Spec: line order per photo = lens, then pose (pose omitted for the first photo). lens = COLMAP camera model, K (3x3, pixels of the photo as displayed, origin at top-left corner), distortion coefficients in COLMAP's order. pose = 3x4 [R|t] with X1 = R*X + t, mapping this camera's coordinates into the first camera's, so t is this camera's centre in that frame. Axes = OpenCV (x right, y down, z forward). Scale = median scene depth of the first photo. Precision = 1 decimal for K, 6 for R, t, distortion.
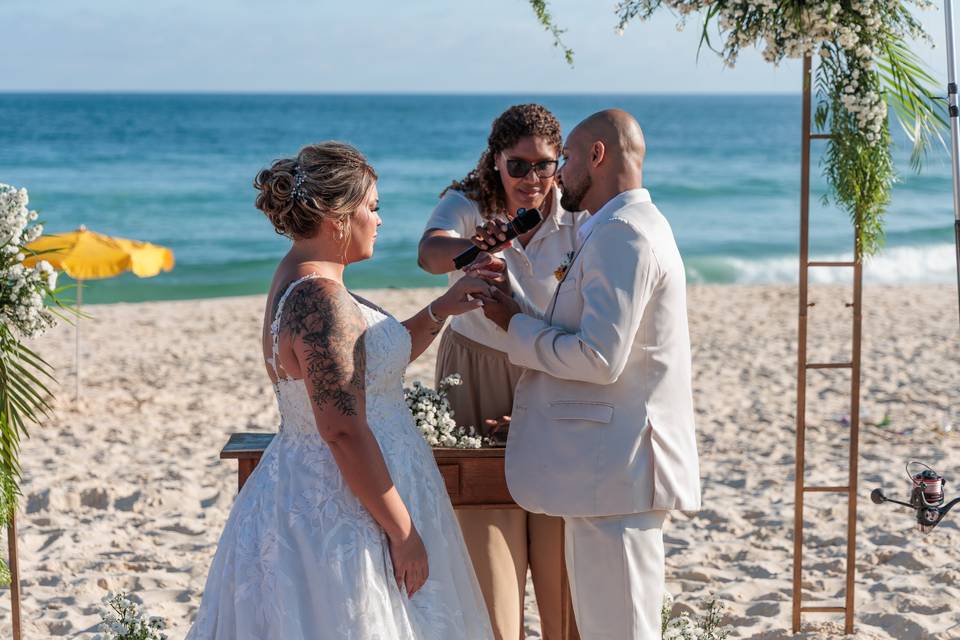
lens RADIAL K [[2203.9, 0, 480.0], [0, 2203.9, 320.0], [0, 0, 1]] dist [0.062353, 0.151066]
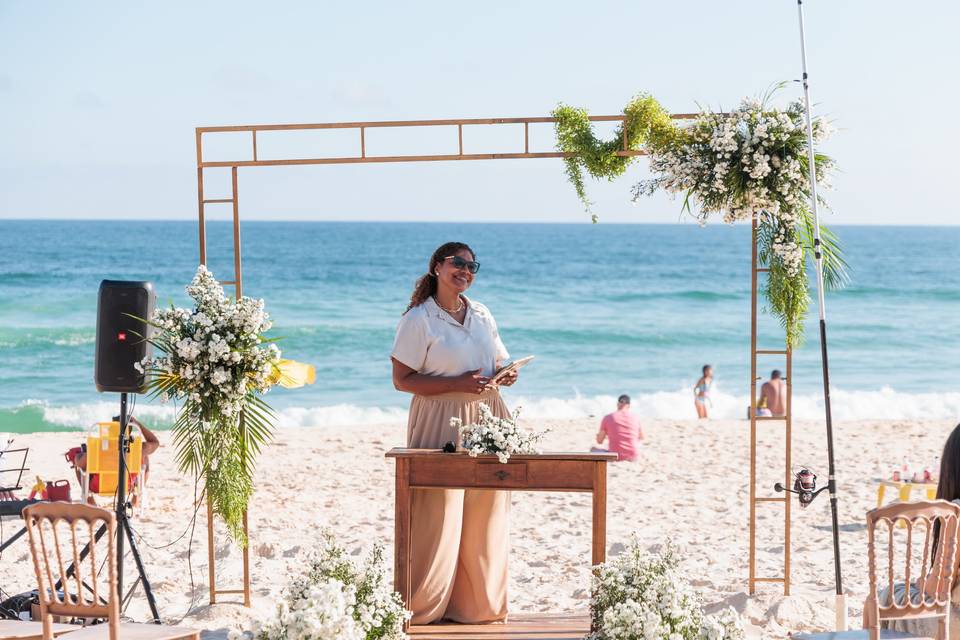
lens RADIAL K [[2203.9, 0, 480.0], [0, 2203.9, 320.0], [0, 0, 1]] dist [0.062353, 0.151066]
pose [[0.998433, 0.007364, -0.055476, 0.042064], [-0.010703, 0.998133, -0.060129, 0.049322], [0.054930, 0.060628, 0.996648, -0.579354]]
